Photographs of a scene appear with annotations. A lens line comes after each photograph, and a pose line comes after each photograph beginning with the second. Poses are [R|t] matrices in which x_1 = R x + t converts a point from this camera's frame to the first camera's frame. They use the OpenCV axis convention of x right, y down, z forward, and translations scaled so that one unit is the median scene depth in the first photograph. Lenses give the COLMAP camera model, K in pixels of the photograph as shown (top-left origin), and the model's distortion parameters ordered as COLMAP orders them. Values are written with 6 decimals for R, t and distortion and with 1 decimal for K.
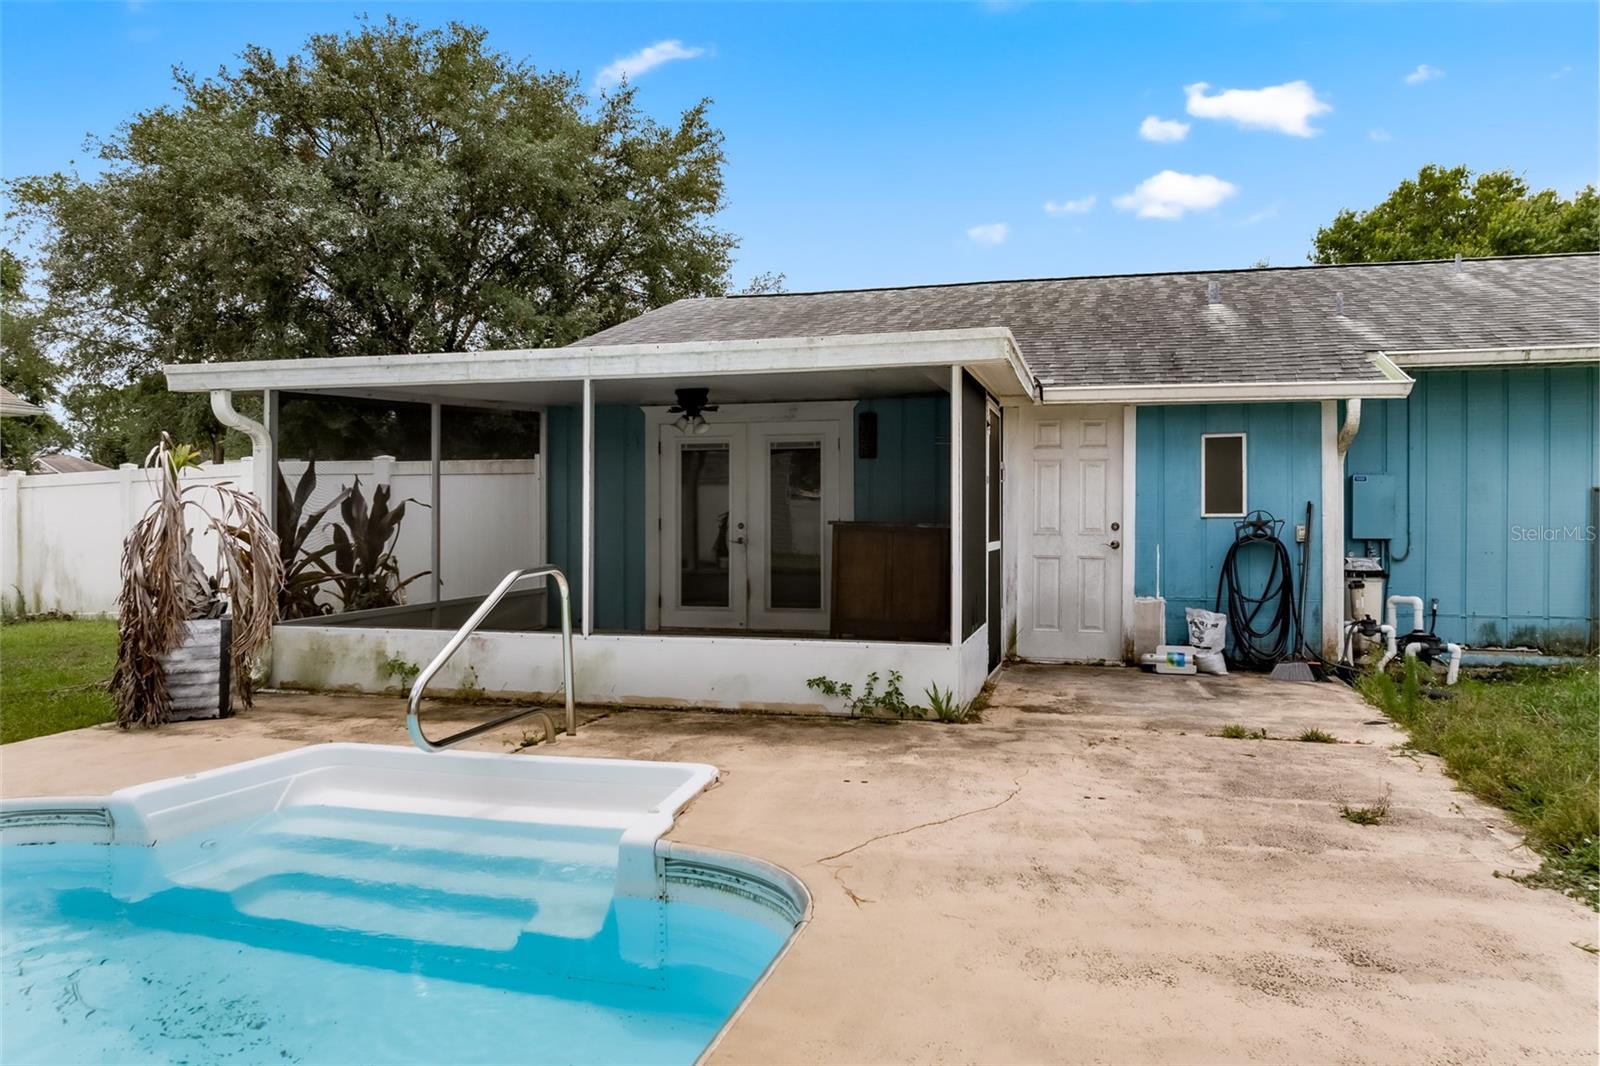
lens RADIAL K [[1130.3, 0, 800.0], [0, 1130.3, 533.0], [0, 0, 1]] dist [-0.038899, 0.006130]
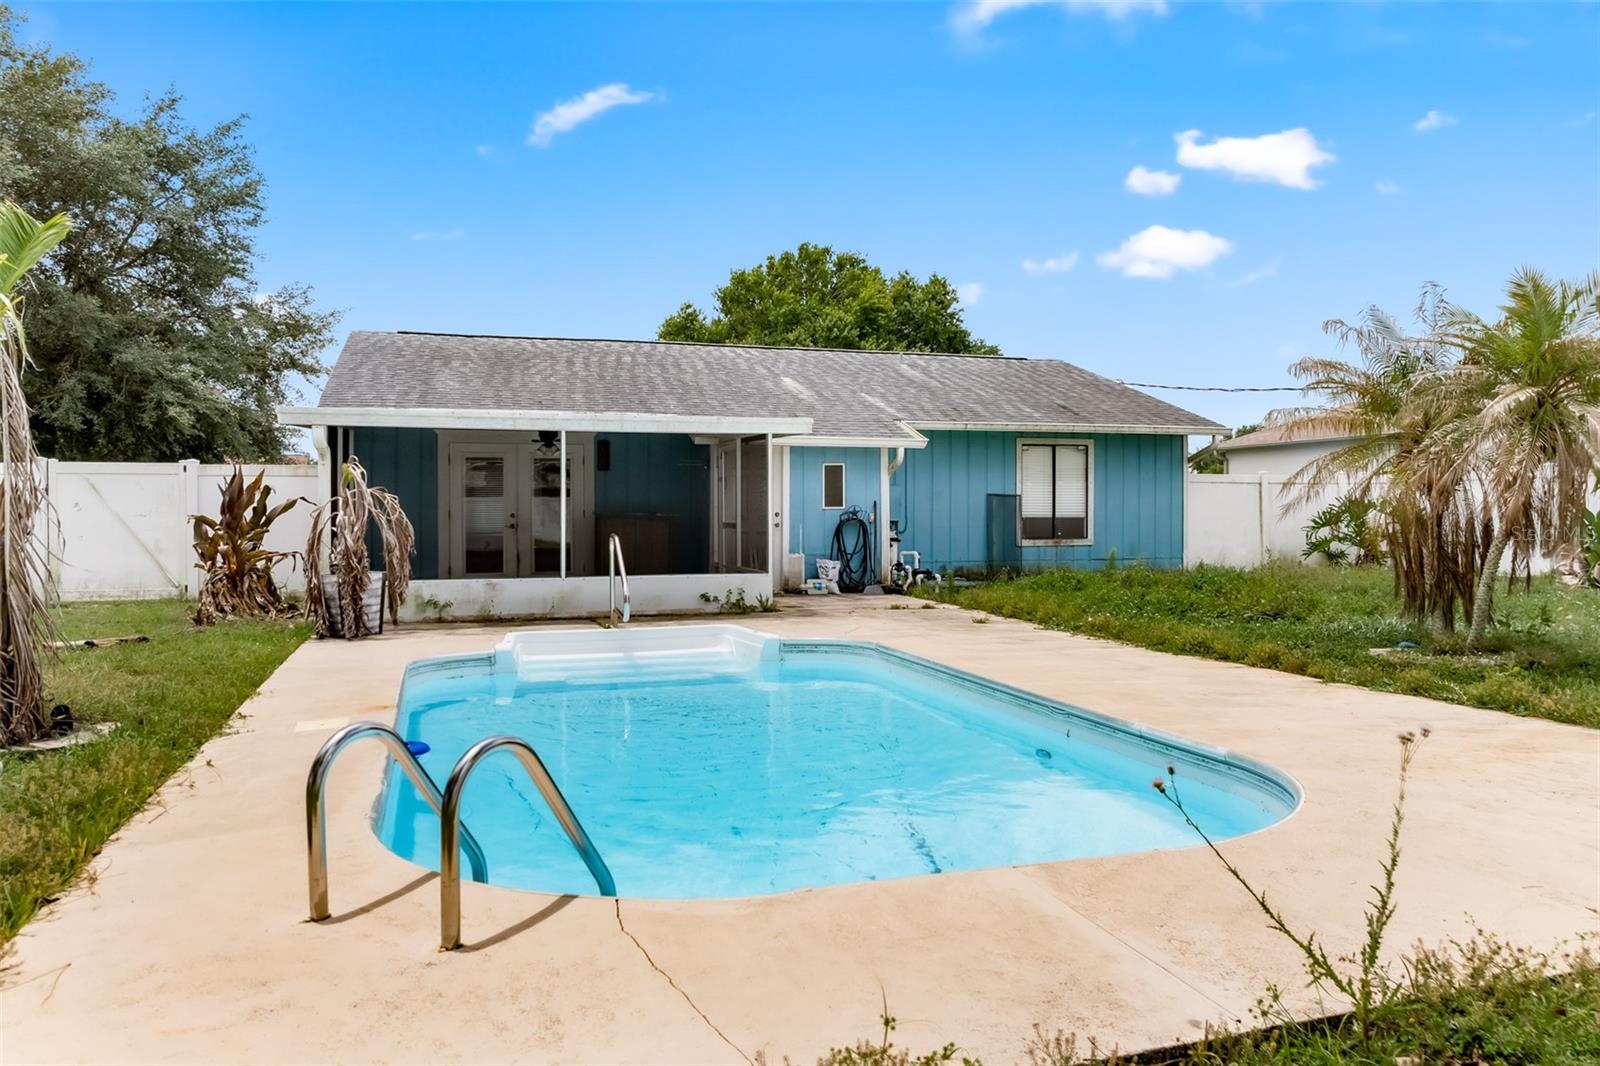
lens RADIAL K [[1130.3, 0, 800.0], [0, 1130.3, 533.0], [0, 0, 1]] dist [-0.038899, 0.006130]
pose [[0.846778, -0.012587, 0.531798, -0.651075], [0.009535, 0.999919, 0.008485, 0.008846], [-0.531862, -0.002114, 0.846829, -0.529348]]
